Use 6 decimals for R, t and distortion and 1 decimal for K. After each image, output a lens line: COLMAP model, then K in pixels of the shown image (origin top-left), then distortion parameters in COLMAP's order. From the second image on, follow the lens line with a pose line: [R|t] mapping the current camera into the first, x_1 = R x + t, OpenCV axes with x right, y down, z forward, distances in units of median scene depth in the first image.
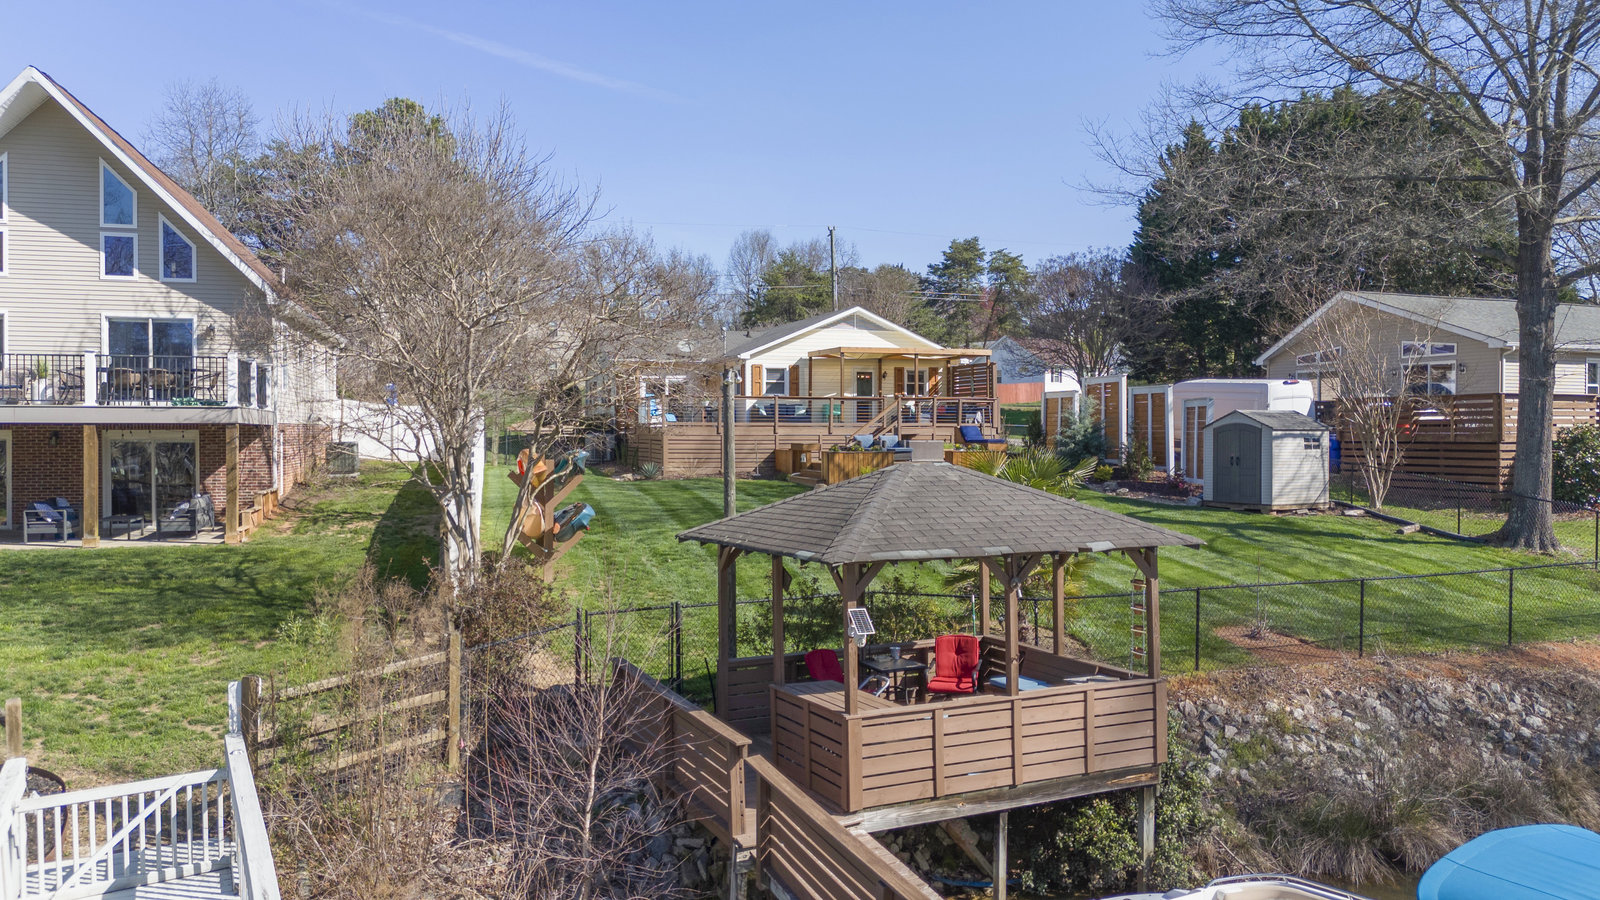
lens RADIAL K [[1167.0, 0, 800.6], [0, 1167.0, 449.4], [0, 0, 1]] dist [0.073481, -0.079450]
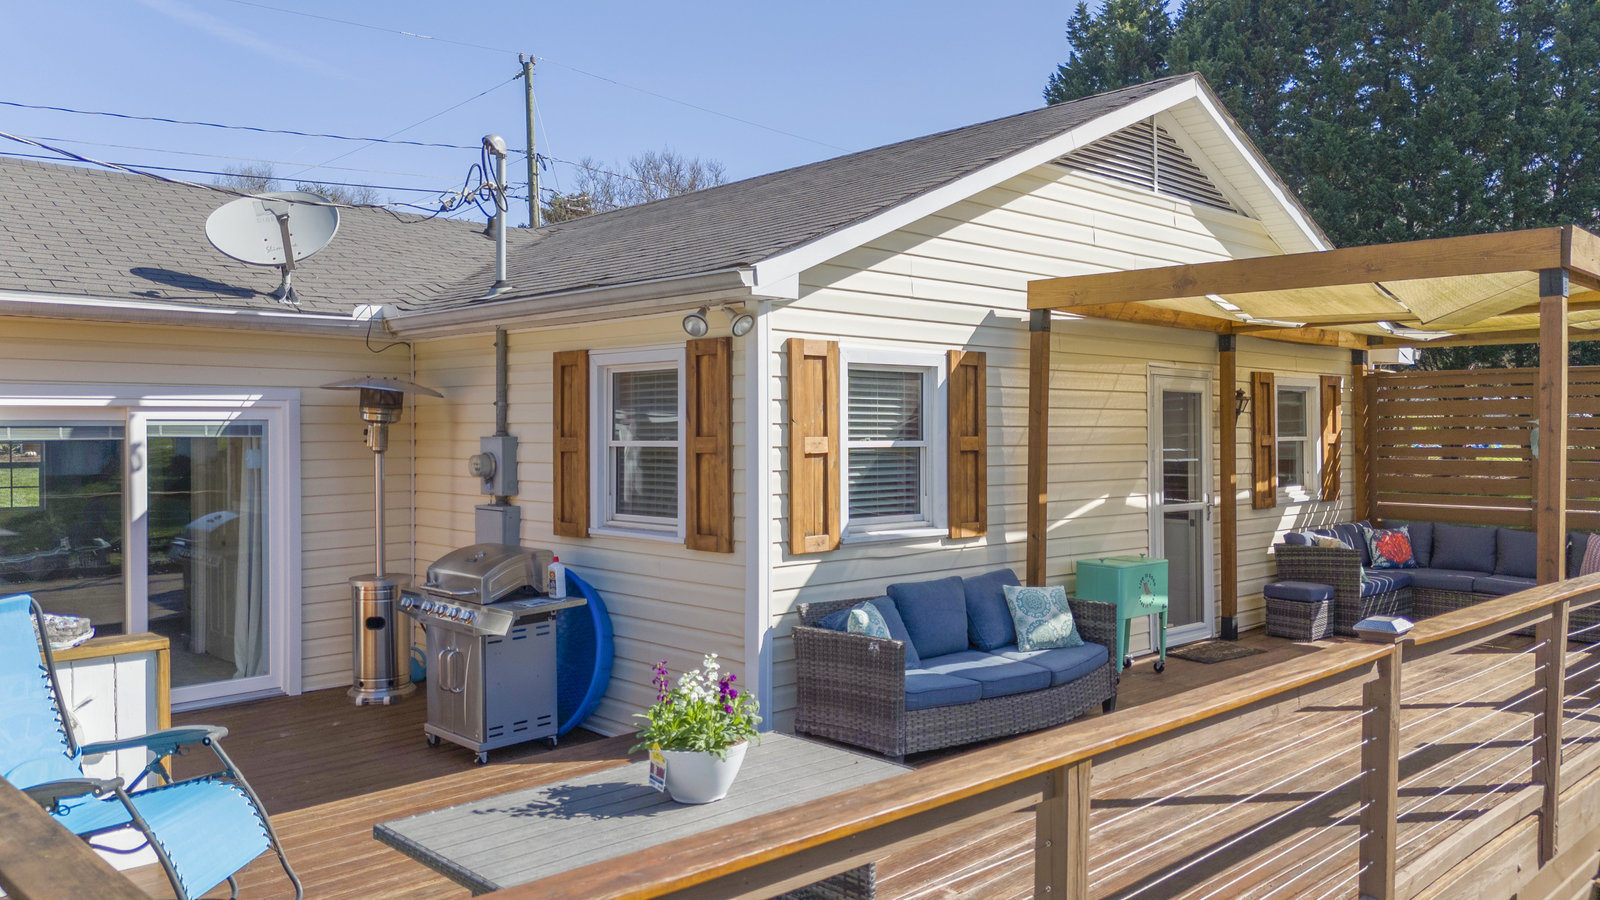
lens RADIAL K [[1167.0, 0, 798.1], [0, 1167.0, 443.7], [0, 0, 1]] dist [0.073481, -0.079450]
pose [[0.914569, -0.002601, 0.404421, -0.098213], [0.004027, 0.999988, -0.002675, -0.055634], [-0.404409, 0.004075, 0.914569, 0.818339]]
